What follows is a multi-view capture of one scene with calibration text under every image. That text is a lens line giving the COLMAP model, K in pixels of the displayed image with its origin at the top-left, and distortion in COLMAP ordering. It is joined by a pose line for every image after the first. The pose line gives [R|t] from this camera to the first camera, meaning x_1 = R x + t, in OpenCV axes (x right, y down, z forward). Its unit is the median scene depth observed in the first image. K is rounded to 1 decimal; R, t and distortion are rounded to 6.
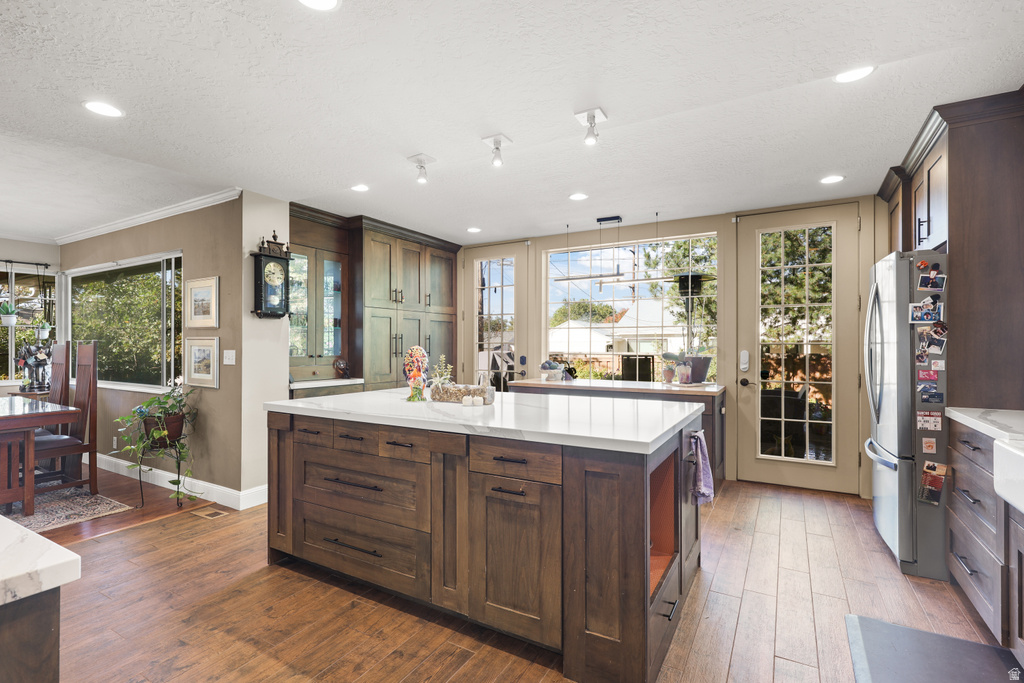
lens RADIAL K [[485.5, 0, 508.5], [0, 485.5, 345.5], [0, 0, 1]] dist [-0.003035, 0.000190]
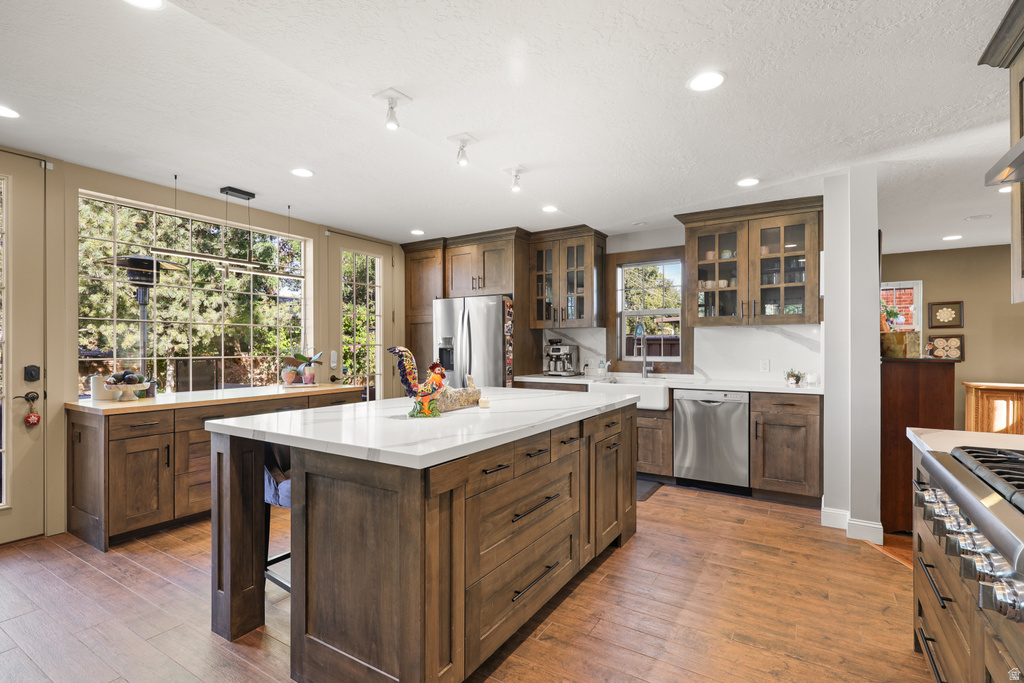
lens RADIAL K [[485.5, 0, 510.3], [0, 485.5, 347.3], [0, 0, 1]] dist [-0.003035, 0.000190]
pose [[0.030486, -0.003527, 0.999529, -1.087188], [0.001402, 0.999993, 0.003486, -0.001881], [-0.999534, 0.001295, 0.030491, 0.934874]]
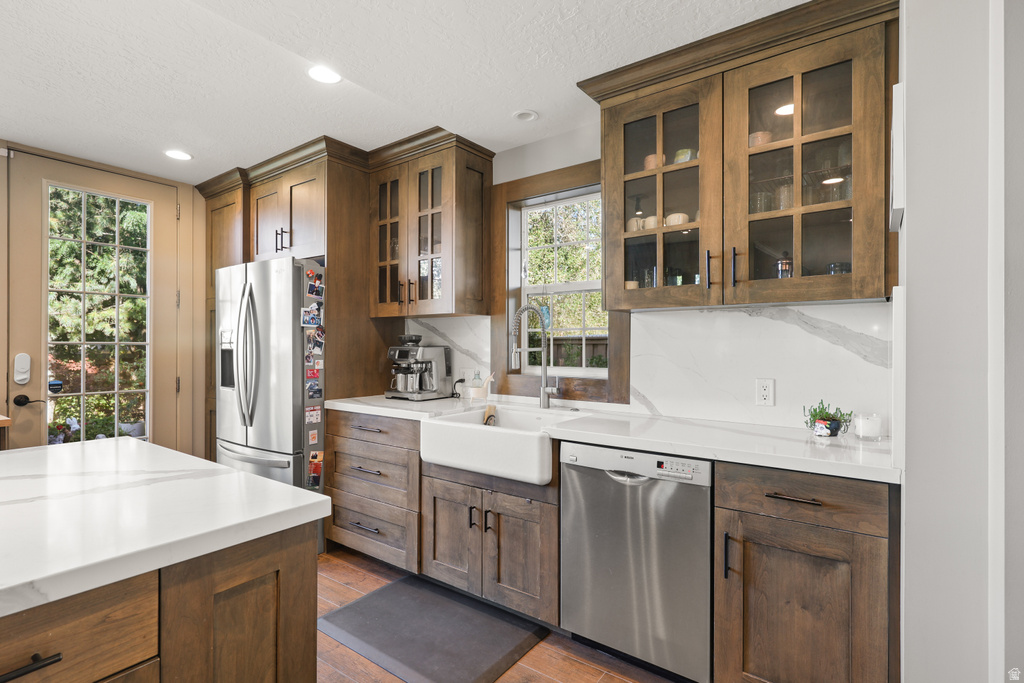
lens RADIAL K [[502.9, 0, 512.9], [0, 502.9, 344.2], [0, 0, 1]] dist [-0.002387, 0.001316]
pose [[0.096656, 0.001708, 0.995316, -0.234787], [-0.003566, 0.999993, -0.001370, -0.006330], [-0.995311, -0.003417, 0.096662, 0.433778]]
